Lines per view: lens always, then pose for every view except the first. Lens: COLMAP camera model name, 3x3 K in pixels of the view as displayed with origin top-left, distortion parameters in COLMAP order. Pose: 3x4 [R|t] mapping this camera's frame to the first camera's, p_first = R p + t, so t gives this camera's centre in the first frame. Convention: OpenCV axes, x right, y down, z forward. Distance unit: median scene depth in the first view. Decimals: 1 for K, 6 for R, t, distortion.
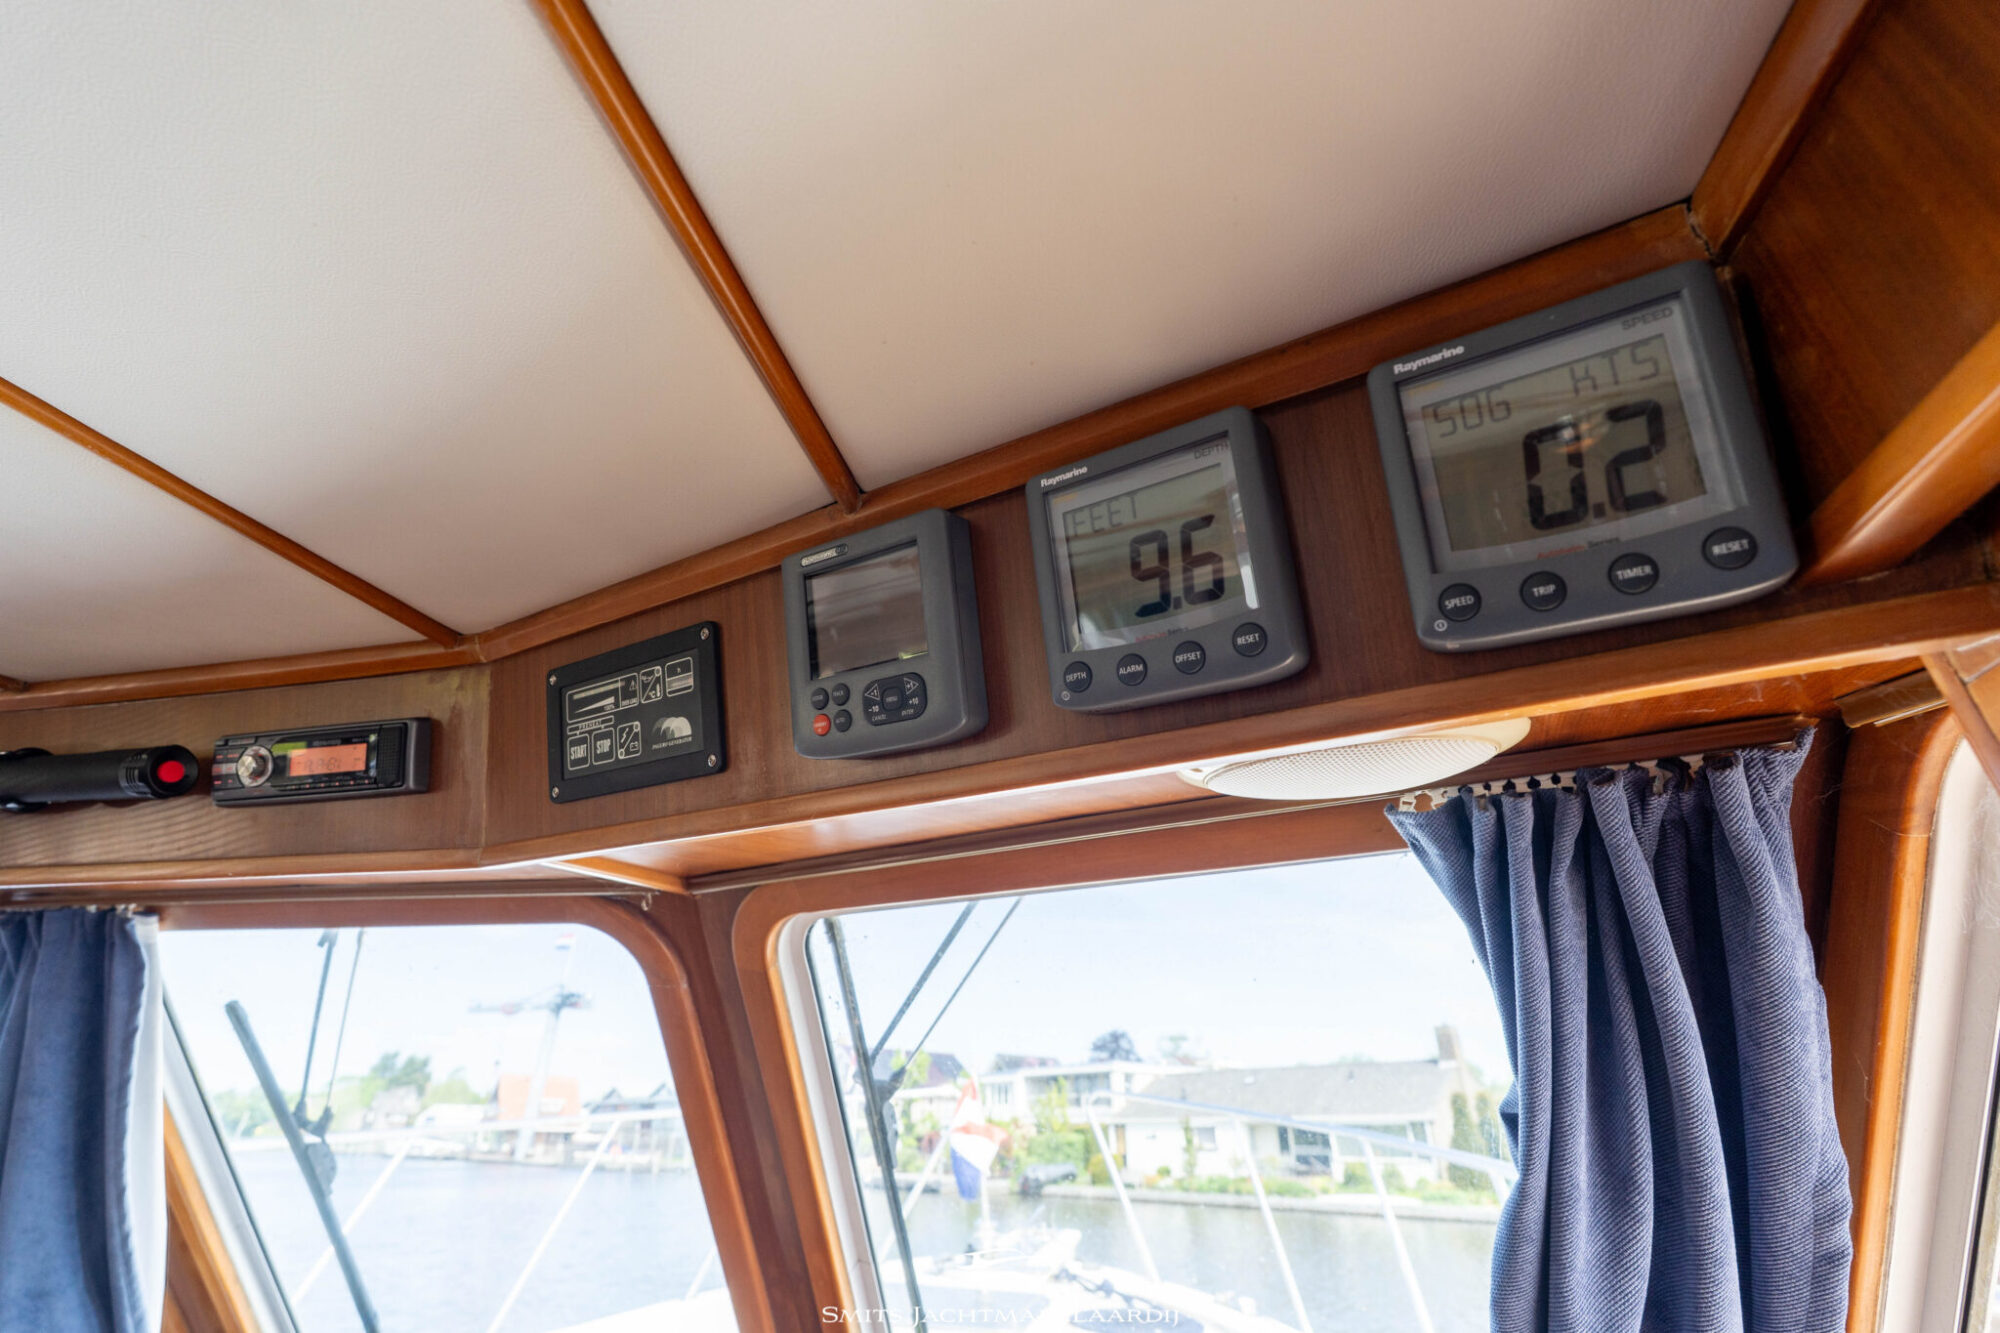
lens RADIAL K [[875.3, 0, 999.6], [0, 875.3, 667.9], [0, 0, 1]] dist [-0.001690, -0.000588]
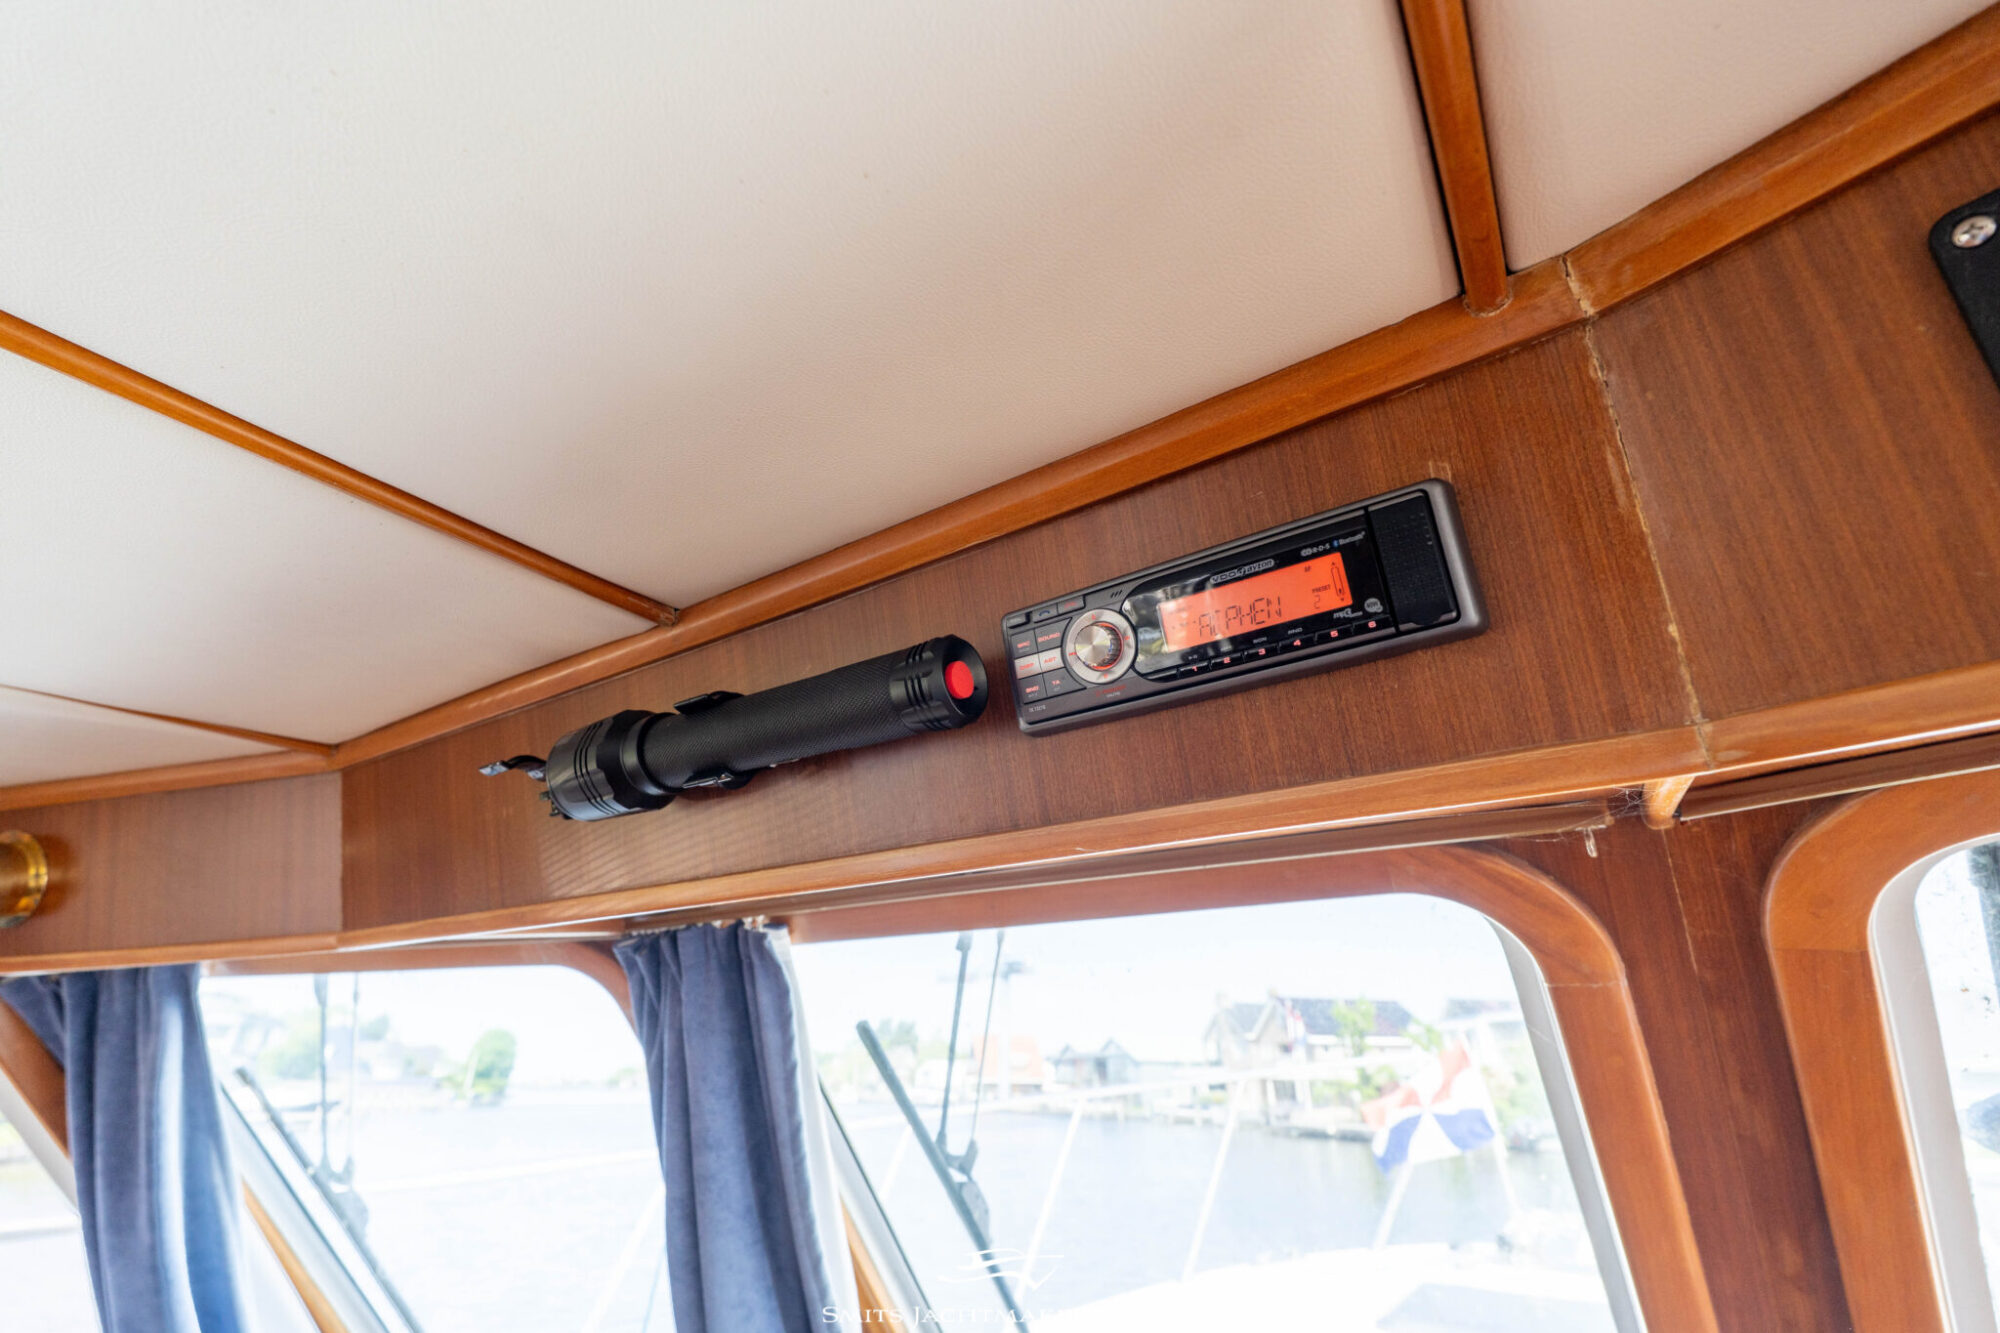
lens RADIAL K [[854.4, 0, 1005.8], [0, 854.4, 675.0], [0, 0, 1]] dist [-0.001158, -0.000288]
pose [[0.926613, -0.153931, -0.343066, -0.480708], [0.174423, 0.984229, 0.029496, 0.067574], [0.333115, -0.087170, 0.938848, 0.355580]]
